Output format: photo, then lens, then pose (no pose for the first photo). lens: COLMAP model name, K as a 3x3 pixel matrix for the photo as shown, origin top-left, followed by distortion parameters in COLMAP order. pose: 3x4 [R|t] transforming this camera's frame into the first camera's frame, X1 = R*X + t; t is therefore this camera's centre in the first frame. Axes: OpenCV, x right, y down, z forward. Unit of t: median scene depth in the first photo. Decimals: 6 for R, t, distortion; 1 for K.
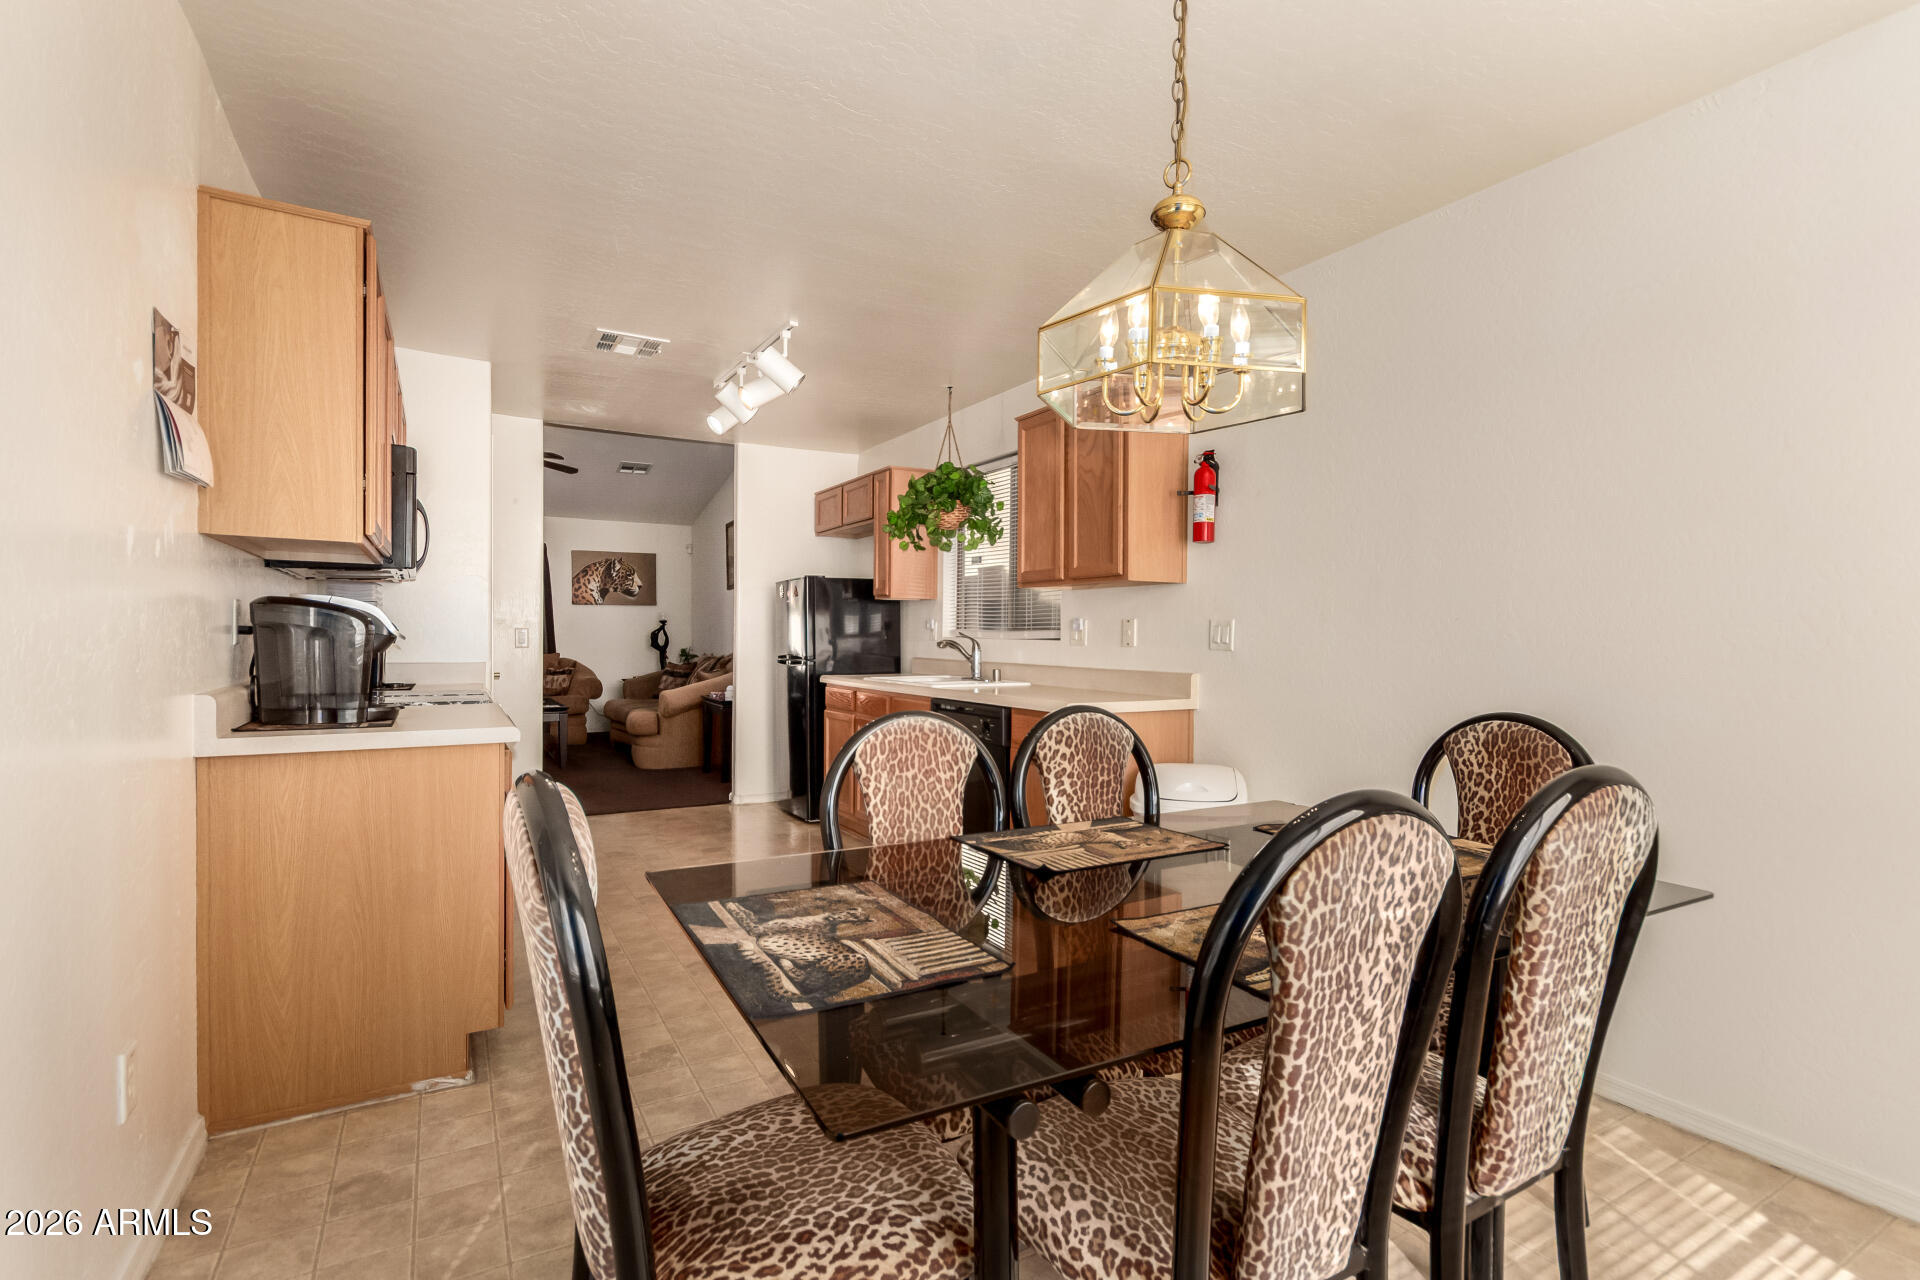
lens RADIAL K [[893.7, 0, 957.7], [0, 893.7, 645.5], [0, 0, 1]] dist [-0.010100, 0.002639]
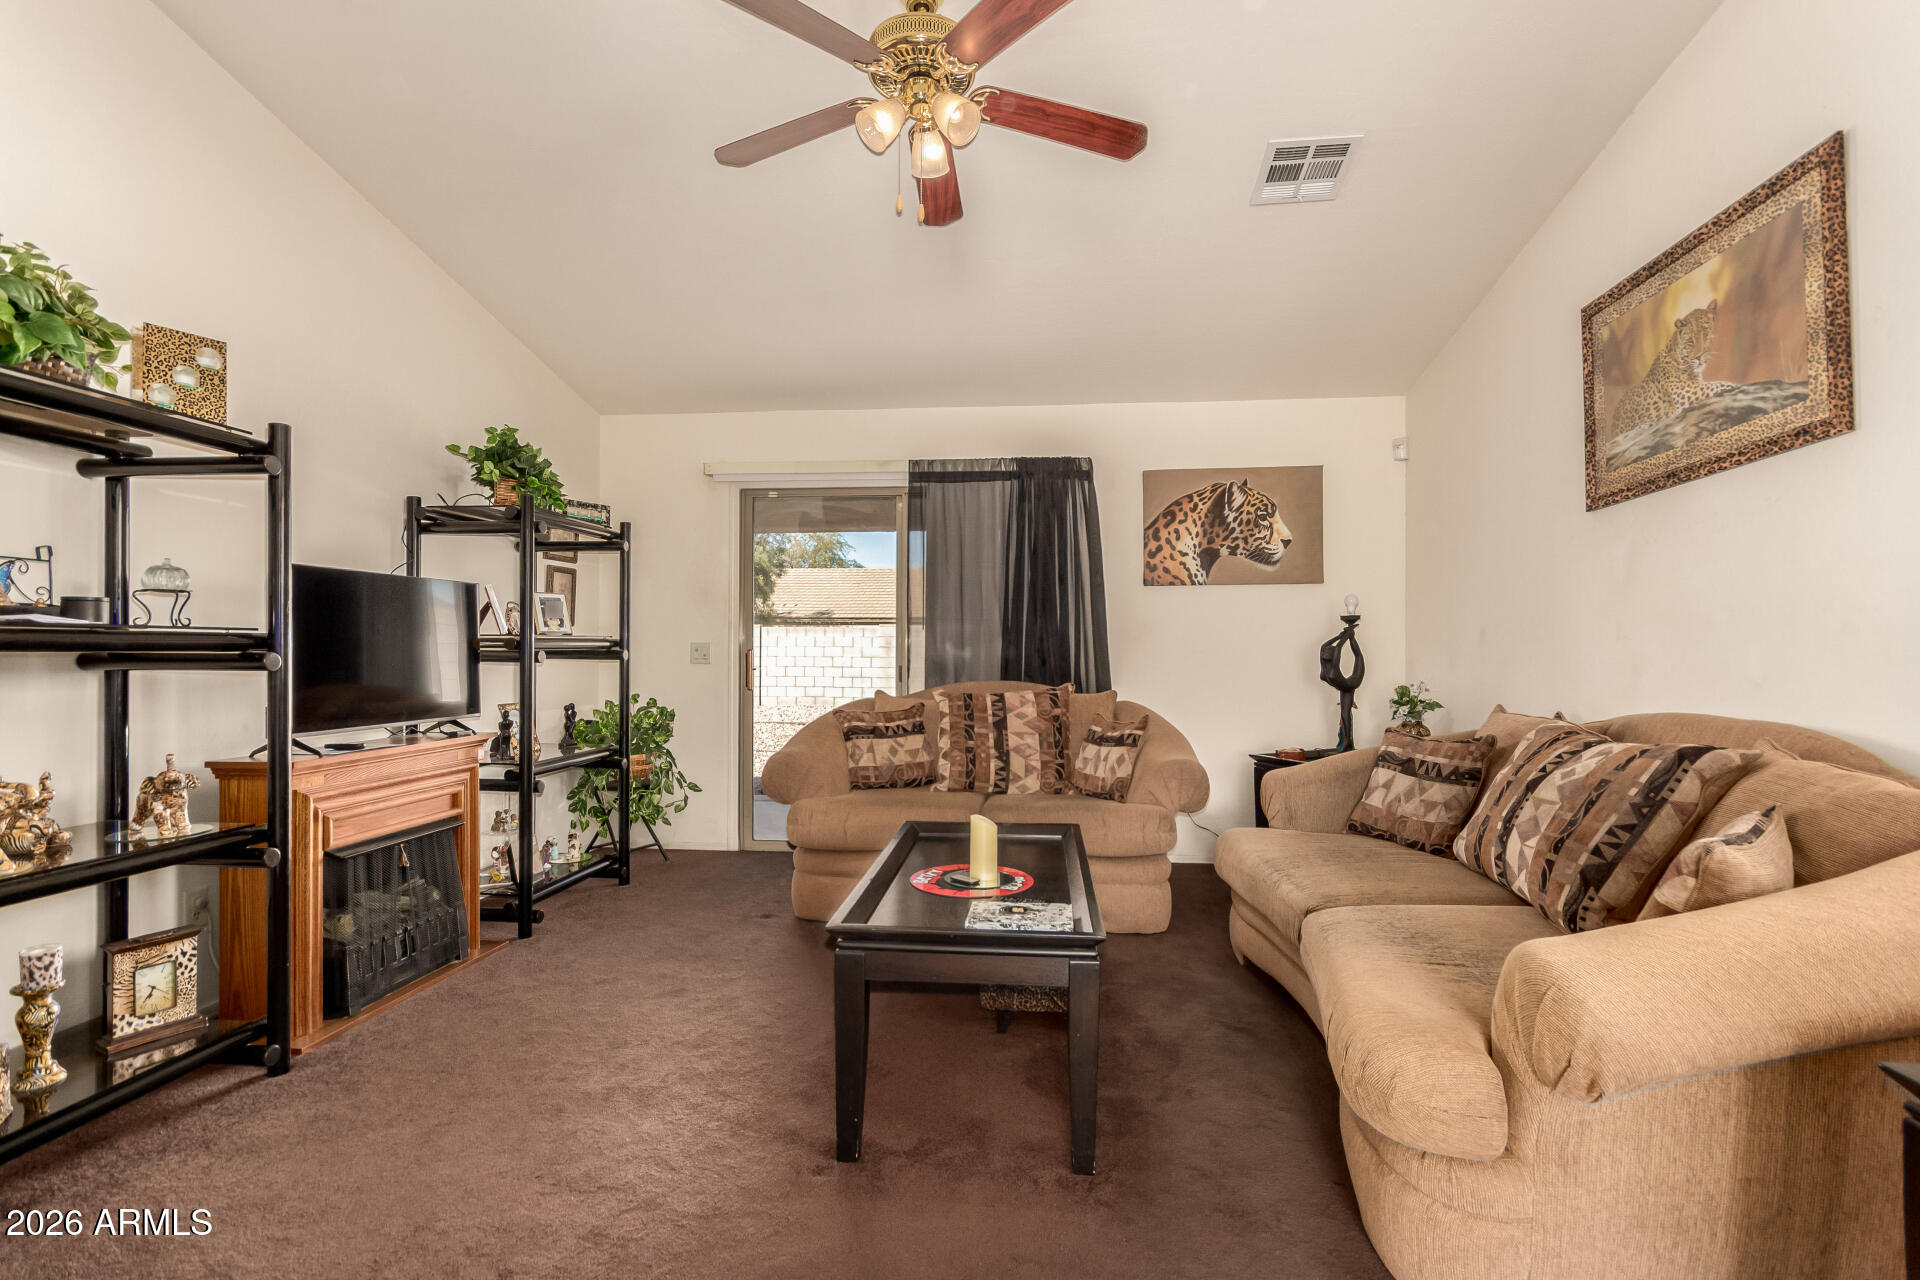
lens RADIAL K [[893.7, 0, 974.0], [0, 893.7, 647.8], [0, 0, 1]] dist [-0.010100, 0.002639]
pose [[0.817705, -0.000465, -0.575638, -0.234164], [-0.003575, 0.999976, -0.005886, -0.010422], [0.575627, 0.006871, 0.817684, 0.563610]]
